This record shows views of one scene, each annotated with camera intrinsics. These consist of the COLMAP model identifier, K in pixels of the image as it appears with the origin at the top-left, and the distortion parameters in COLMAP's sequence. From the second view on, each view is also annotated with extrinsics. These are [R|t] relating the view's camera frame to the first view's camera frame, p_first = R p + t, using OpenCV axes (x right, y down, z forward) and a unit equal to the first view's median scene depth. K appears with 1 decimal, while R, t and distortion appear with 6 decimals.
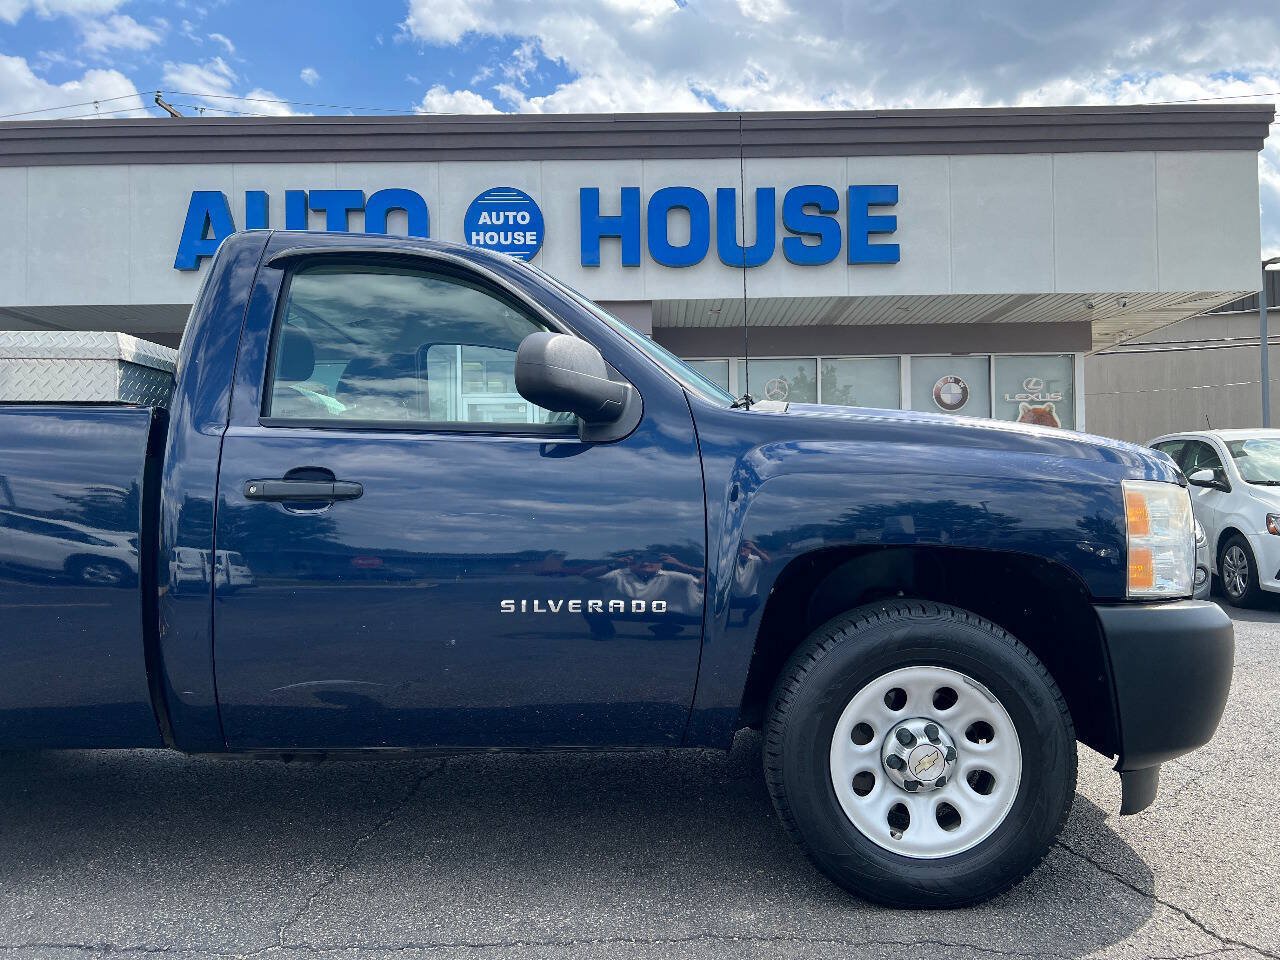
lens RADIAL K [[963.9, 0, 652.9], [0, 963.9, 489.2], [0, 0, 1]] dist [0.061028, -0.061987]
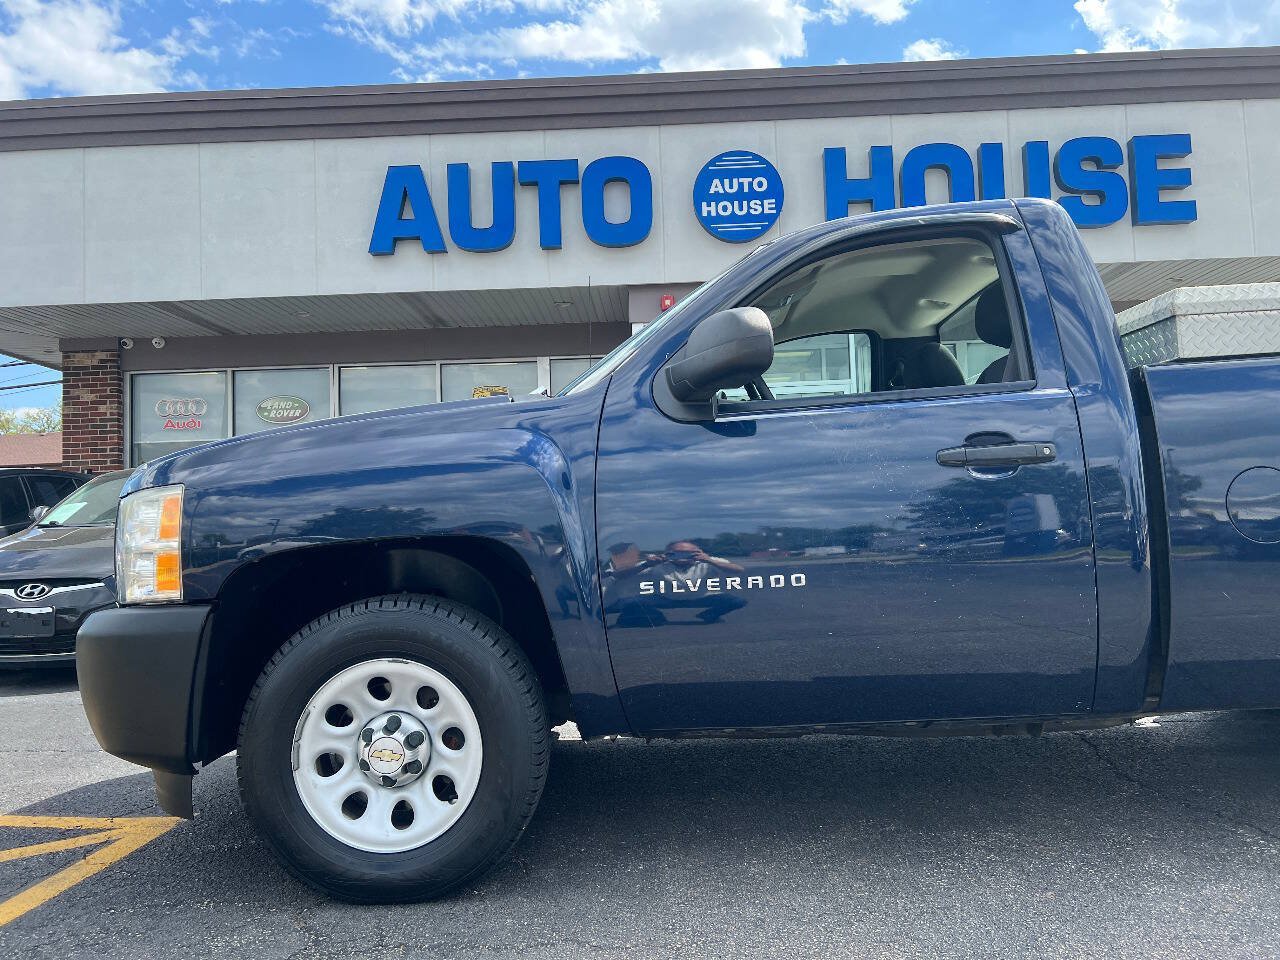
lens RADIAL K [[963.9, 0, 646.2], [0, 963.9, 472.9], [0, 0, 1]] dist [0.061028, -0.061987]
pose [[0.999647, -0.024319, -0.010741, -0.233247], [0.023881, 0.998945, -0.039225, 0.013838], [0.011684, 0.038955, 0.999173, 0.129296]]
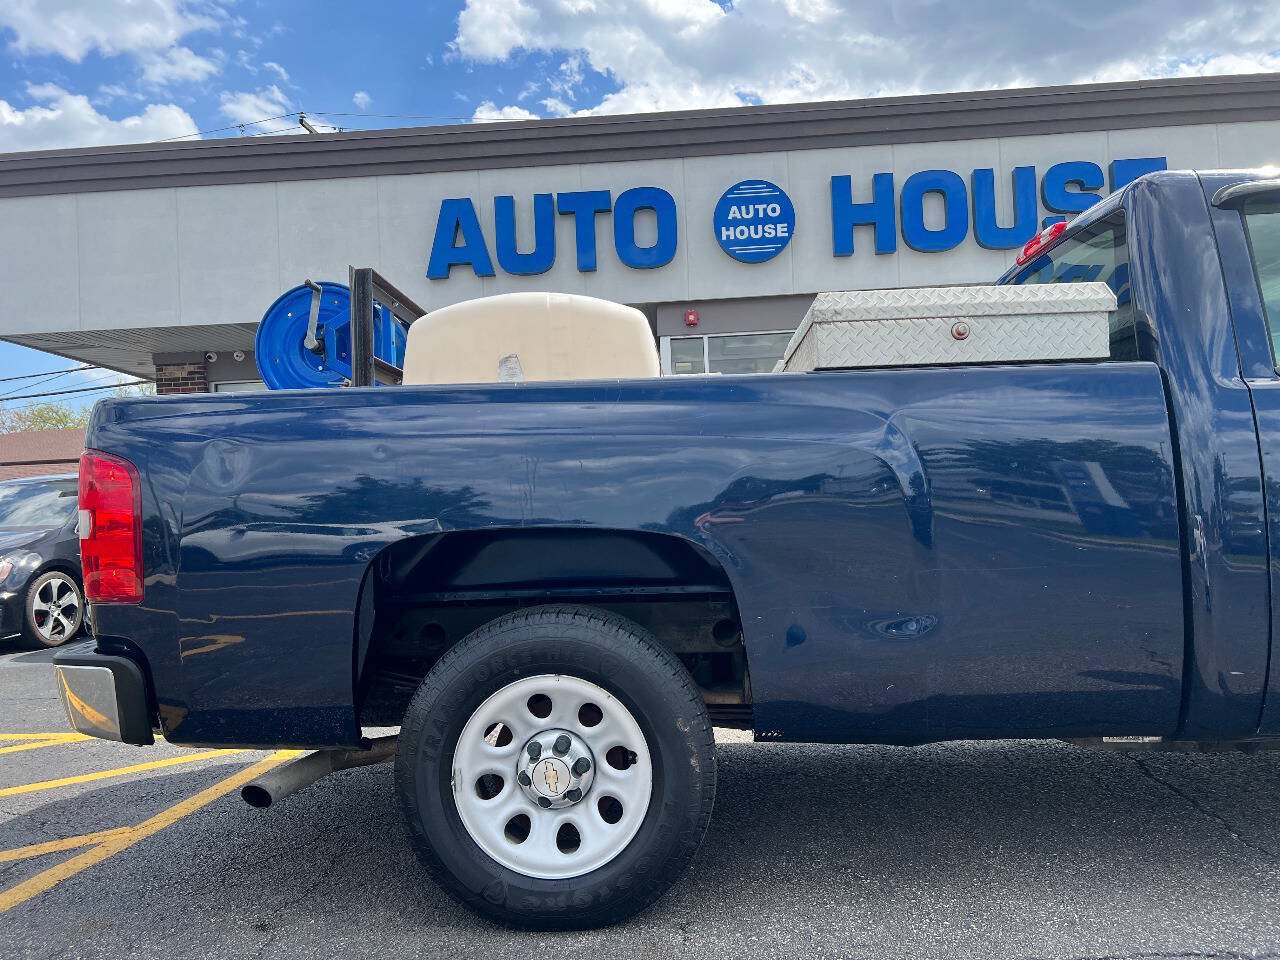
lens RADIAL K [[963.9, 0, 653.2], [0, 963.9, 492.1], [0, 0, 1]] dist [0.061028, -0.061987]
pose [[0.998530, -0.031461, -0.044139, -0.220302], [0.031236, 0.999495, -0.005777, 0.006879], [0.044299, 0.004389, 0.999009, 0.016516]]
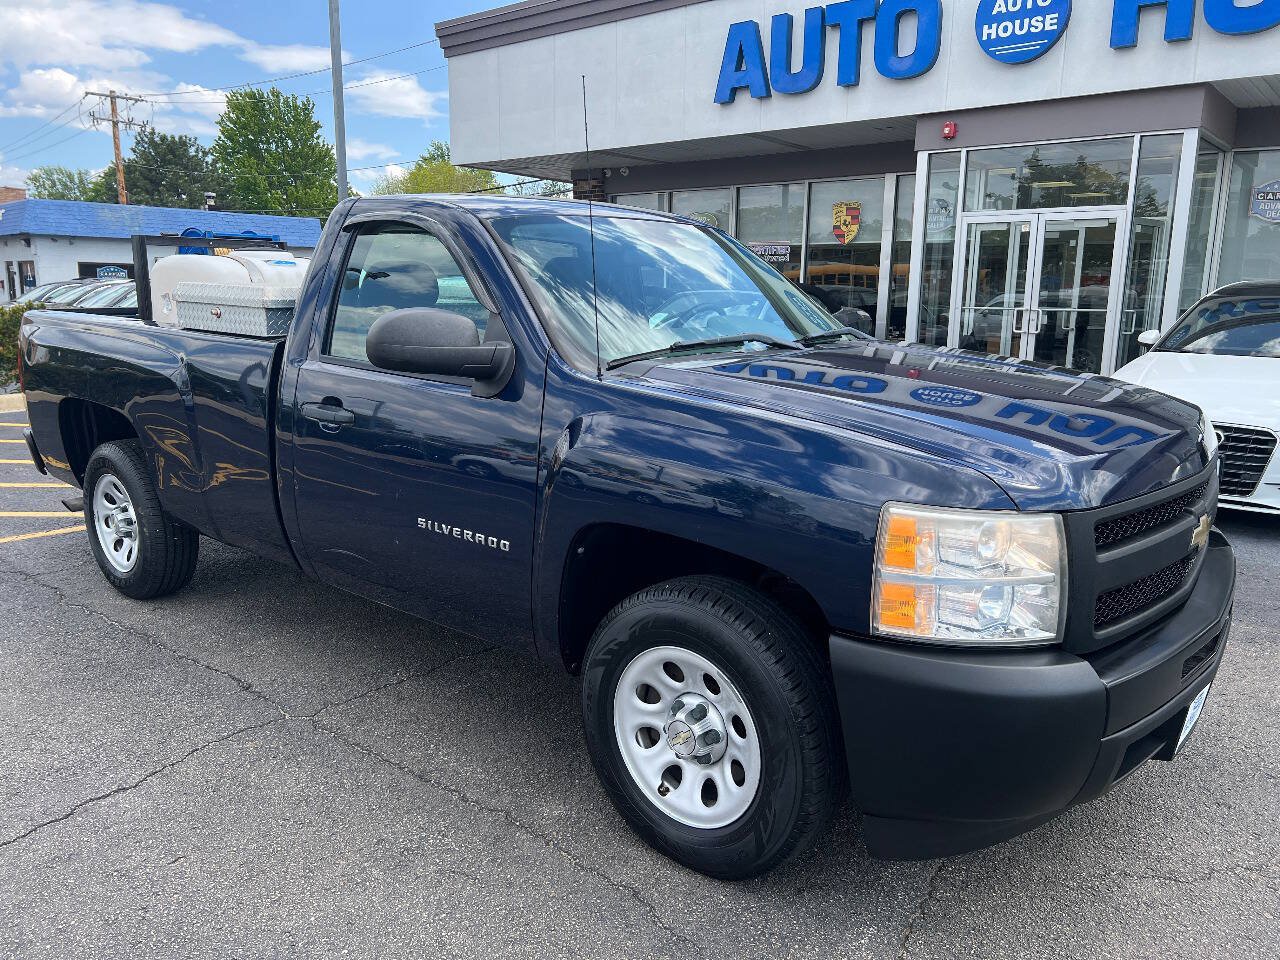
lens RADIAL K [[963.9, 0, 651.1], [0, 963.9, 483.6], [0, 0, 1]] dist [0.061028, -0.061987]
pose [[0.775318, 0.145407, -0.614604, 0.190113], [-0.009707, 0.975765, 0.218608, -0.046497], [0.631496, -0.163525, 0.757939, 0.053767]]
